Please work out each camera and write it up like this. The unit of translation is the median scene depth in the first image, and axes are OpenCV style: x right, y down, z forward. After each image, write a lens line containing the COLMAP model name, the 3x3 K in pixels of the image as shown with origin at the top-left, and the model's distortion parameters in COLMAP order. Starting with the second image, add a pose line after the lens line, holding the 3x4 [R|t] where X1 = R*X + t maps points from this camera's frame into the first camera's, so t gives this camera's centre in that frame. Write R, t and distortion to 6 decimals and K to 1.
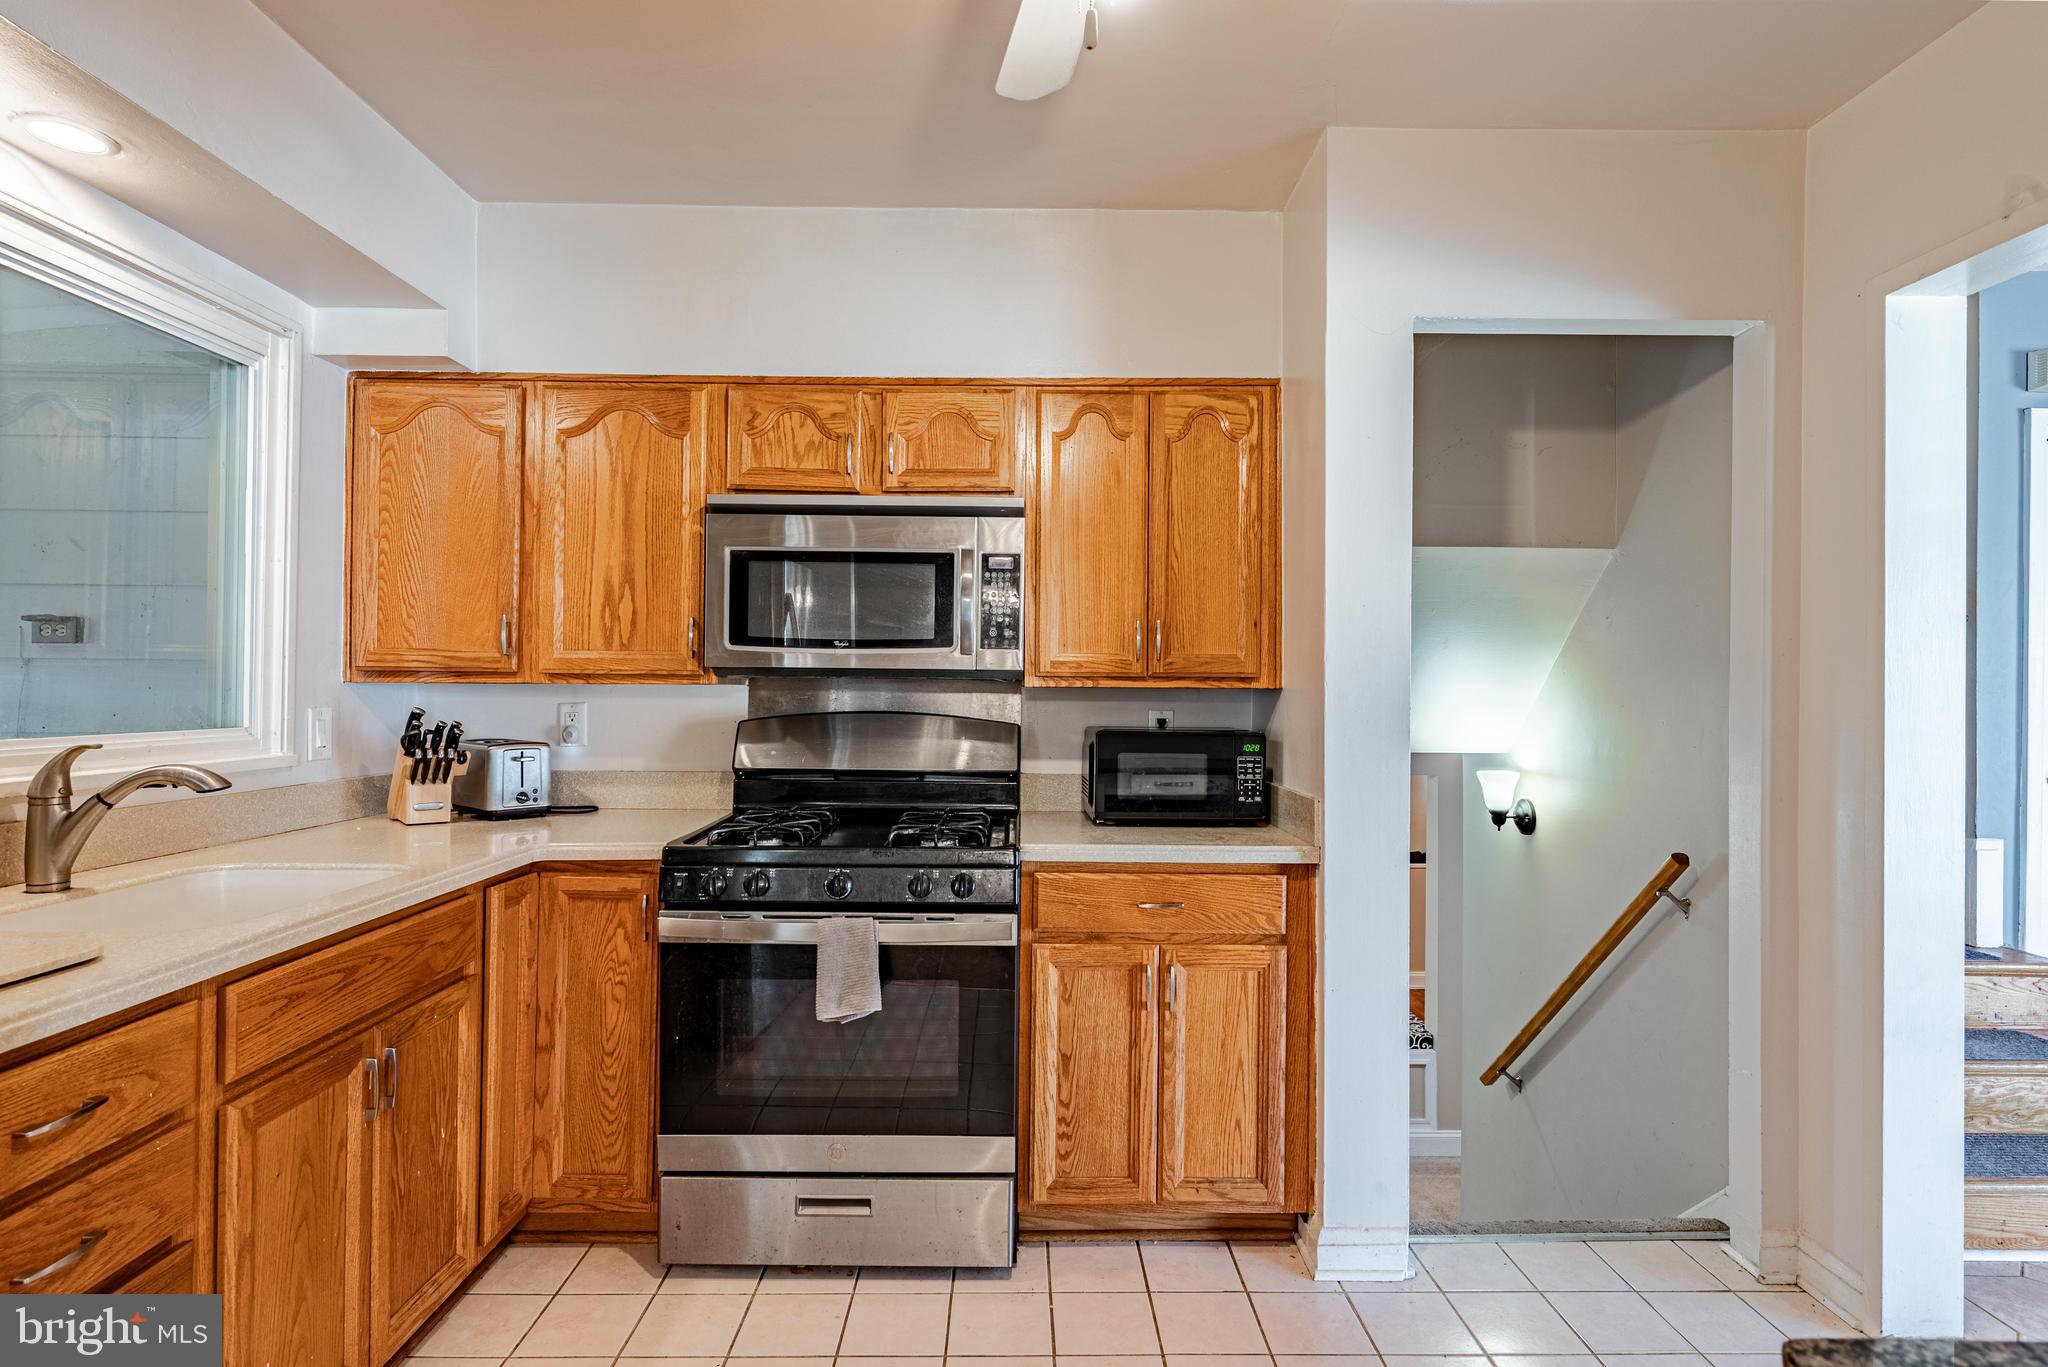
lens RADIAL K [[1042.6, 0, 1026.1], [0, 1042.6, 683.2], [0, 0, 1]] dist [-0.002336, -0.000443]
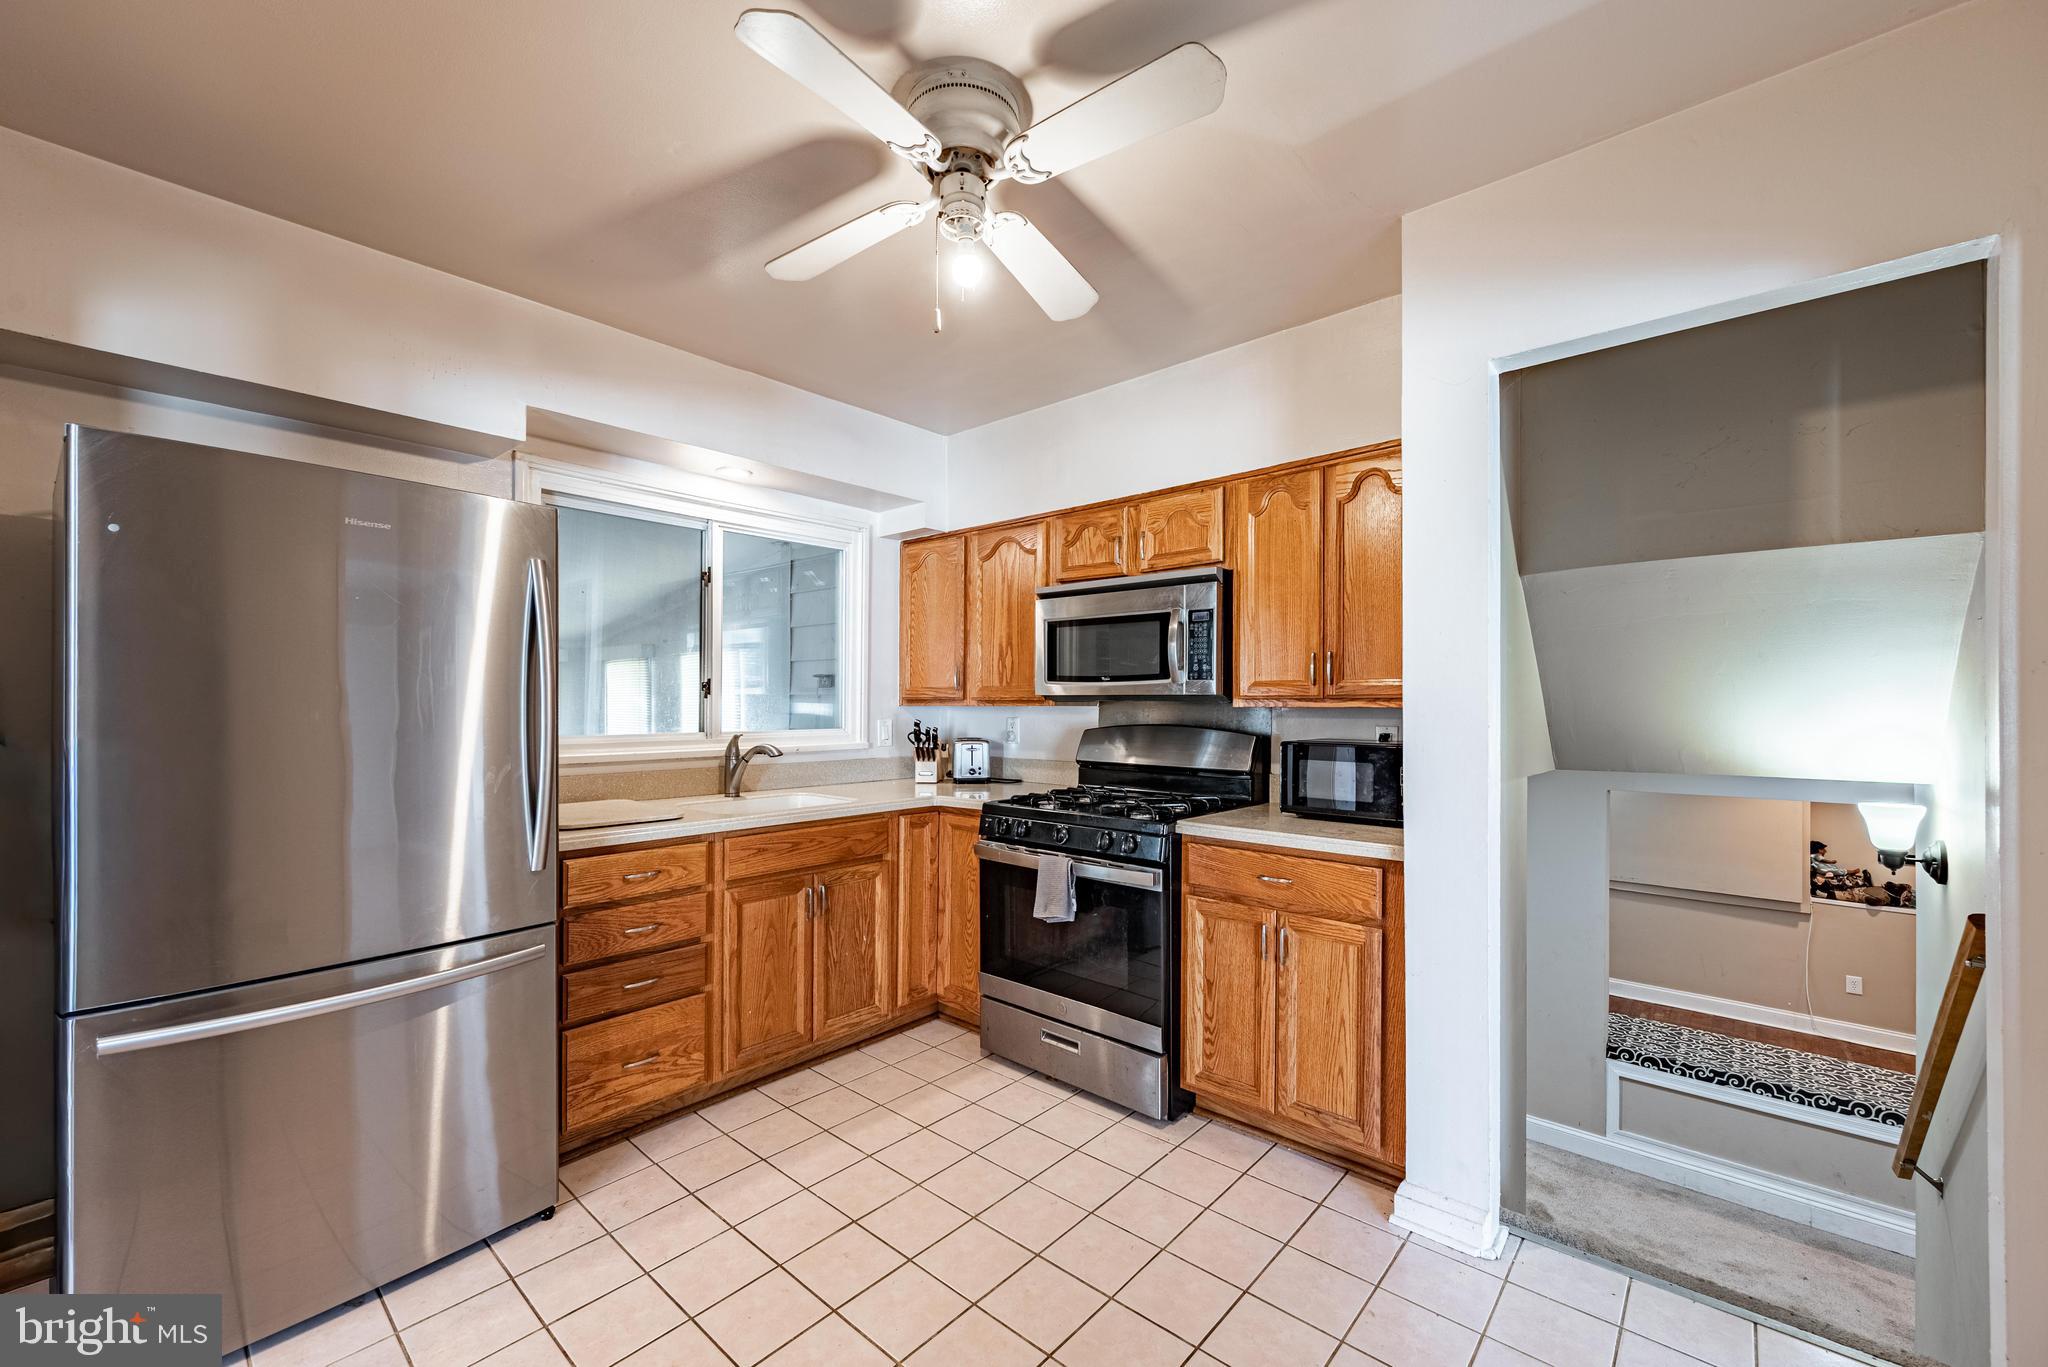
lens RADIAL K [[818.0, 0, 1022.6], [0, 818.0, 695.9], [0, 0, 1]] dist [0.000048, -0.000305]
pose [[0.740835, -0.011911, -0.671582, 0.570320], [0.007761, 0.999928, -0.009173, -0.003582], [0.671643, 0.001584, 0.740874, 0.054179]]
